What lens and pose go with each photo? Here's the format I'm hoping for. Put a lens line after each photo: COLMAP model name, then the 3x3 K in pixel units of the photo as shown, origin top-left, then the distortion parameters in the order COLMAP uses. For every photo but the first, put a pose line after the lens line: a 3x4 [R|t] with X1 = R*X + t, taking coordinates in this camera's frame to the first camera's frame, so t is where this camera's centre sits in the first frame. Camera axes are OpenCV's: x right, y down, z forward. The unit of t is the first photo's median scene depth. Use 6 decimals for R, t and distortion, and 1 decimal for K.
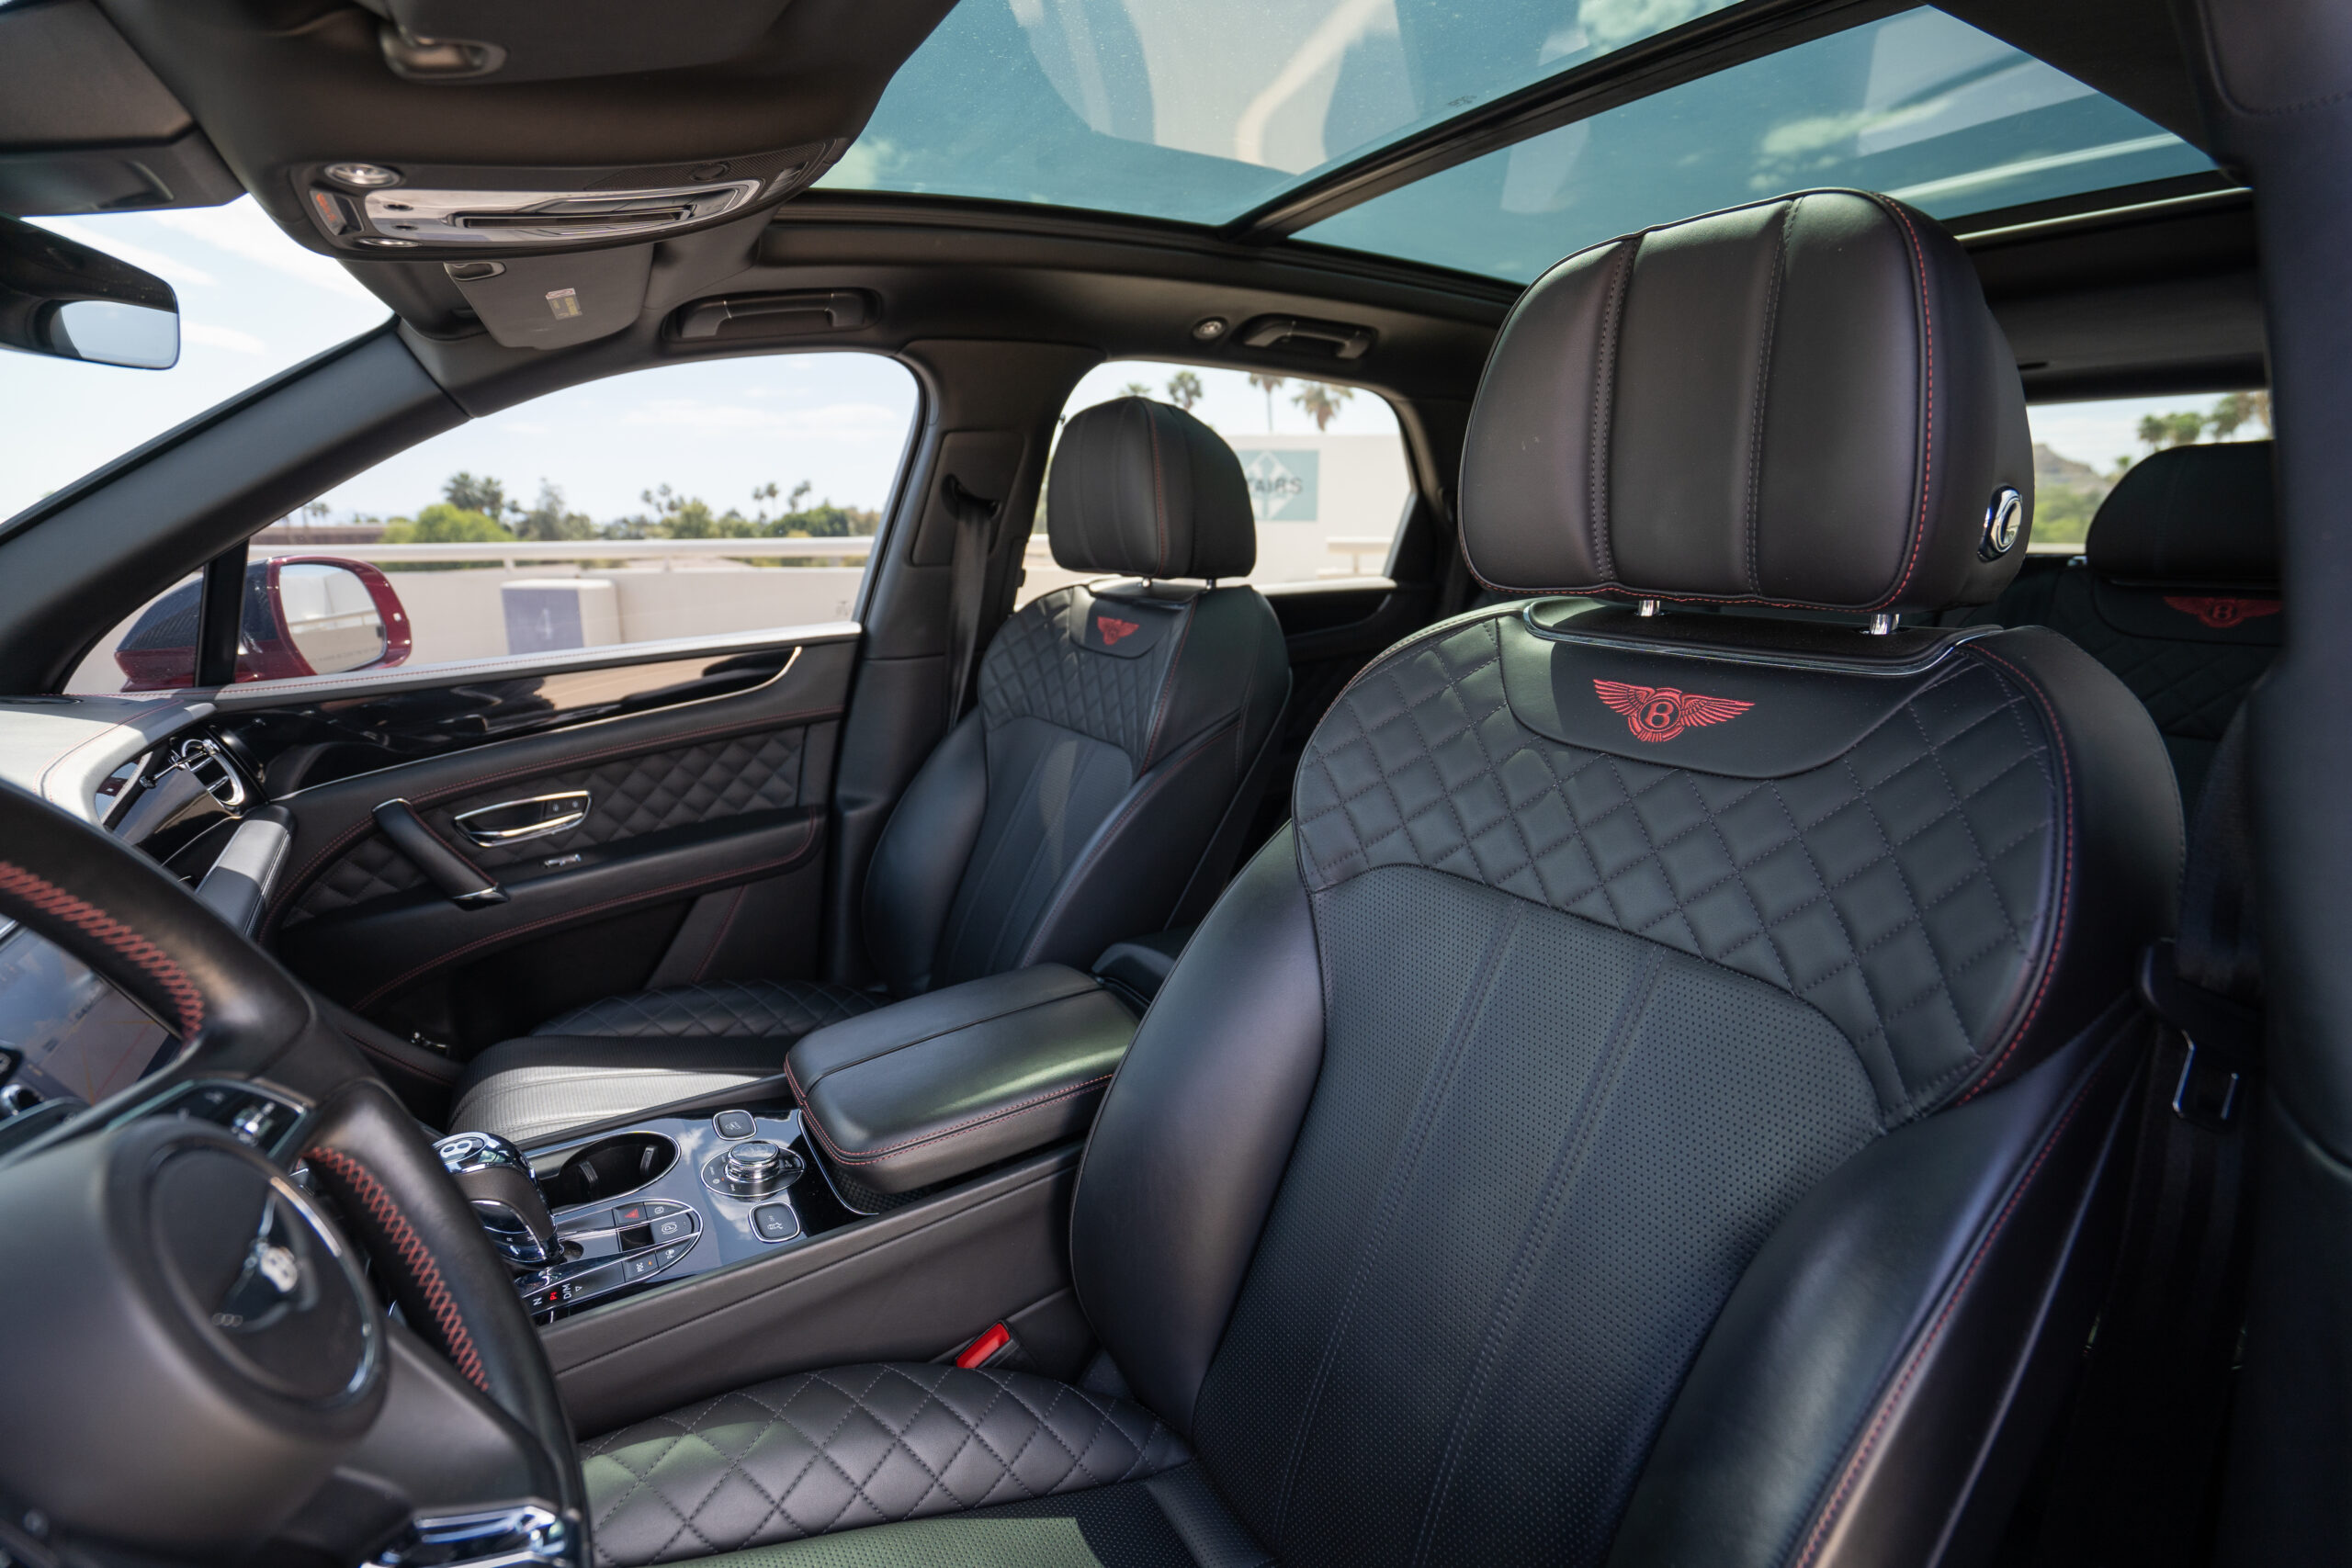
lens RADIAL K [[1085.6, 0, 1176.0], [0, 1085.6, 784.0], [0, 0, 1]] dist [-0.058213, 0.020253]
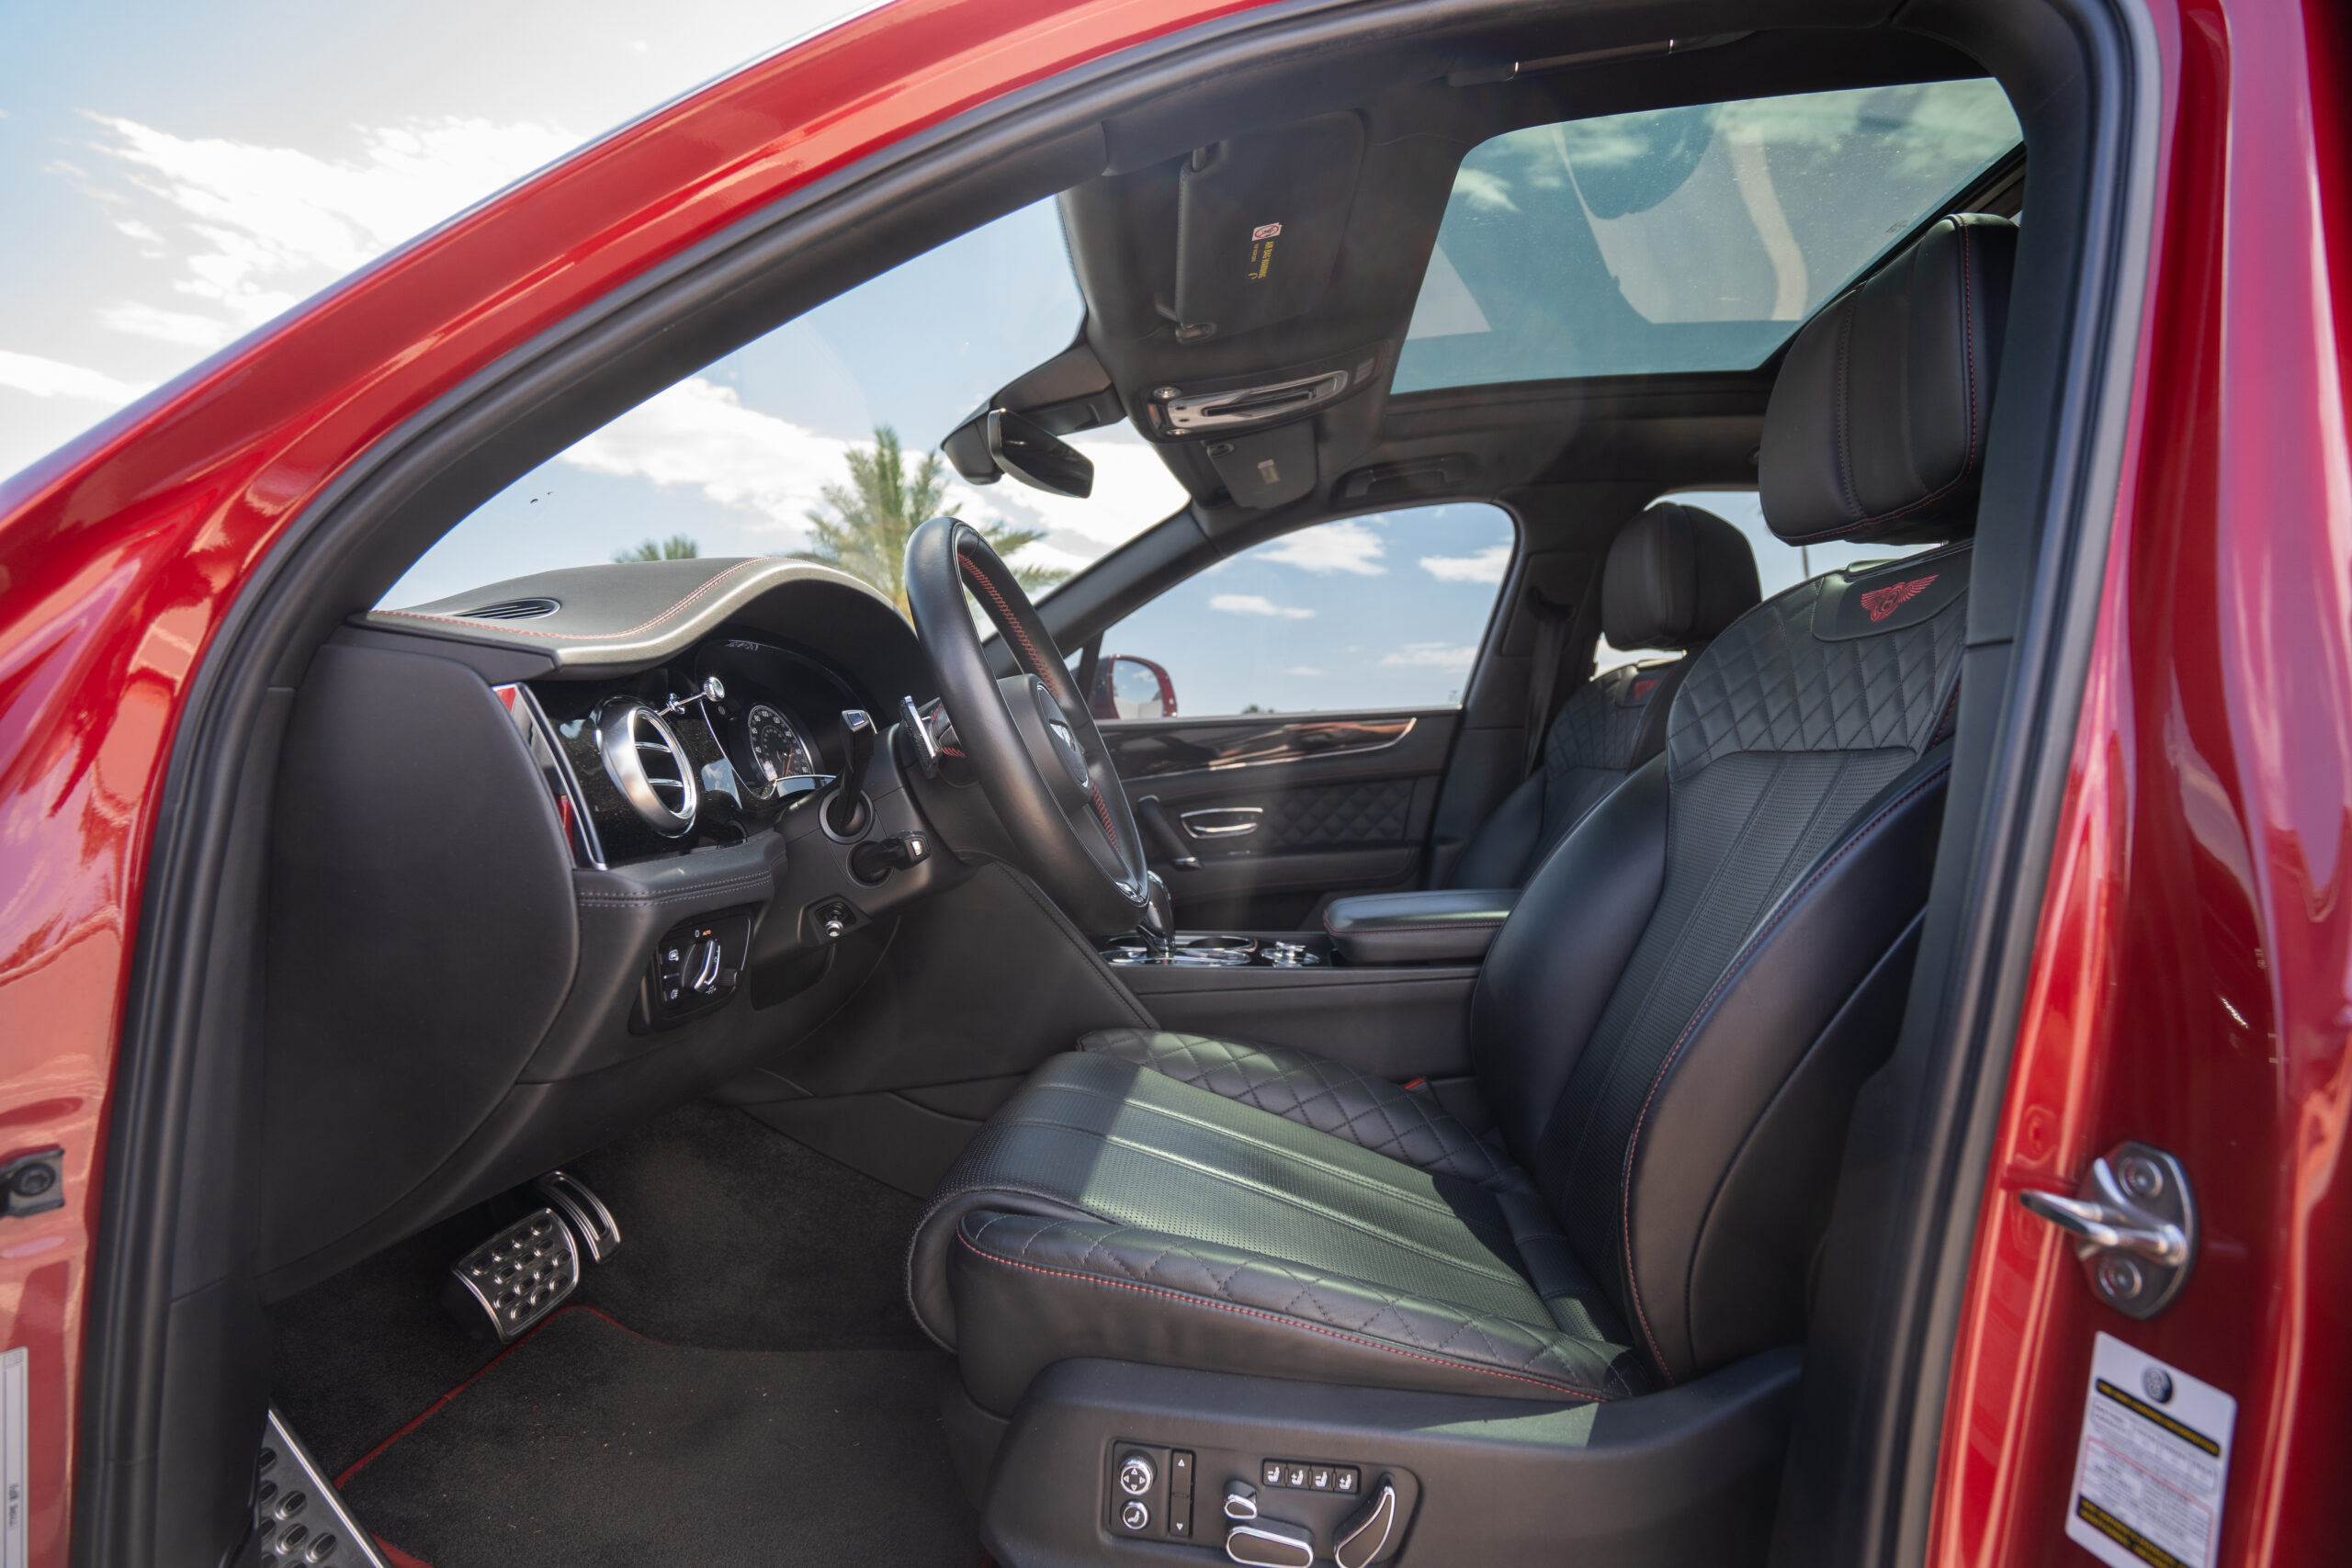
lens RADIAL K [[1085.6, 0, 1176.0], [0, 1085.6, 784.0], [0, 0, 1]] dist [-0.058213, 0.020253]
pose [[0.799889, 0.027540, -0.599516, 0.270579], [-0.148807, 0.976853, -0.153669, 0.246257], [0.581407, 0.212131, 0.785472, -0.262590]]
